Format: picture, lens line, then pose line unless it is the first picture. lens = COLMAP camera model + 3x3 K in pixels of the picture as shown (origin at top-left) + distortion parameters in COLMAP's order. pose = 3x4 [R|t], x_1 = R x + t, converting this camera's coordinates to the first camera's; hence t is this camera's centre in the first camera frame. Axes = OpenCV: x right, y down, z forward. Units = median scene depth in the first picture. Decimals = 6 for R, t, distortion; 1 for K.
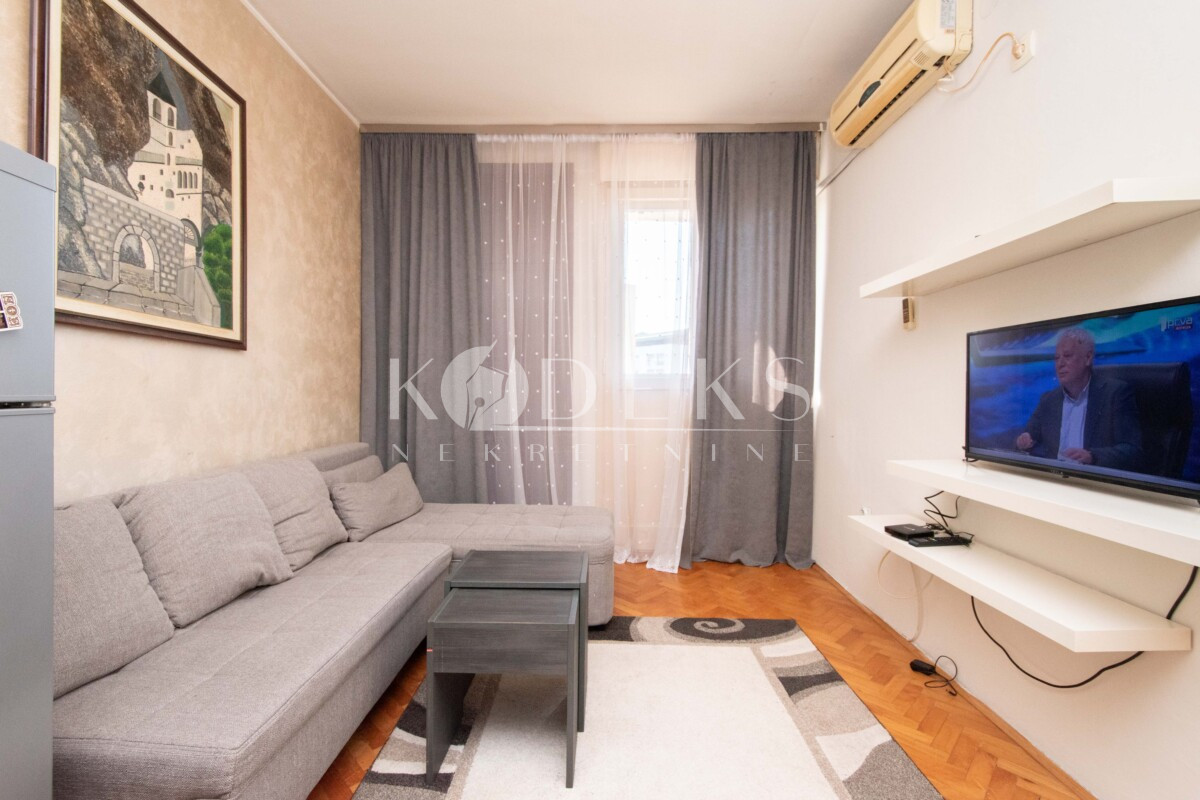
lens RADIAL K [[526.0, 0, 598.9], [0, 526.0, 398.3], [0, 0, 1]] dist [-0.000184, 0.000065]
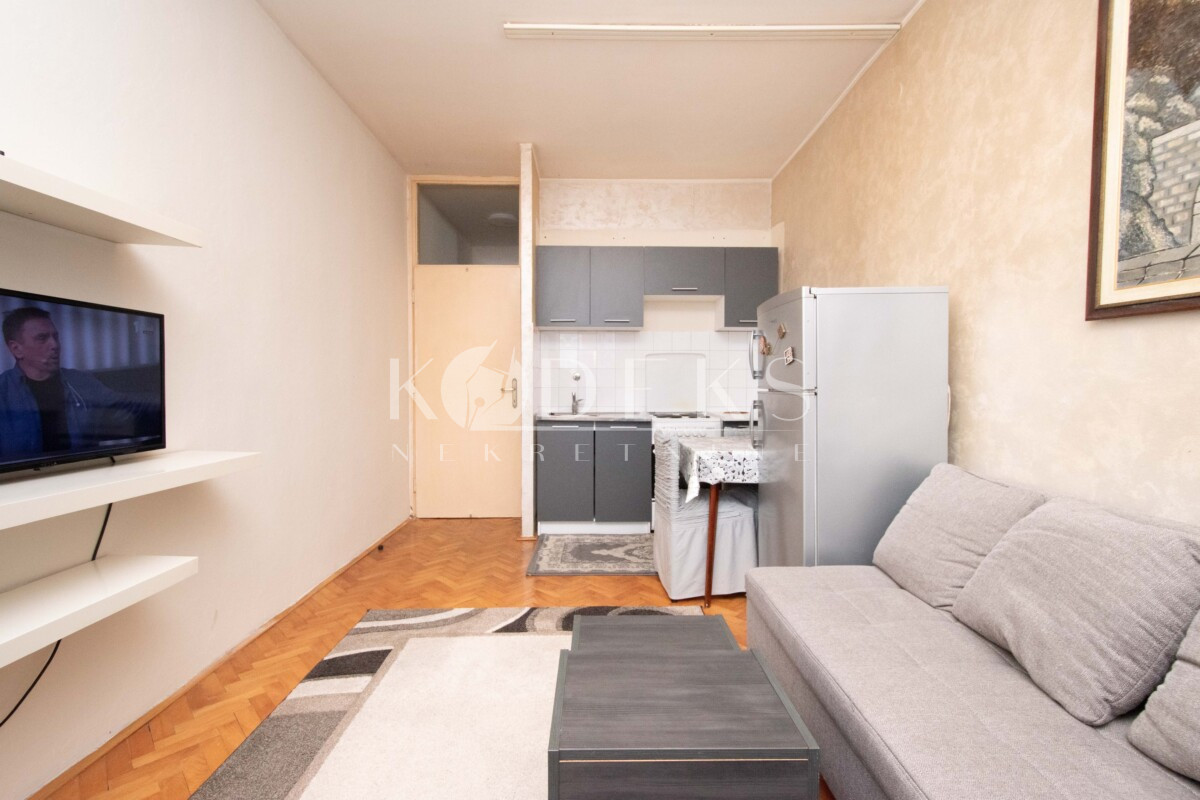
lens RADIAL K [[526.0, 0, 603.5], [0, 526.0, 399.9], [0, 0, 1]] dist [-0.000184, 0.000065]
pose [[-0.999305, -0.011174, -0.035562, -0.059021], [-0.012734, 0.998953, 0.043949, -0.022359], [0.035034, 0.044371, -0.998401, 1.833008]]
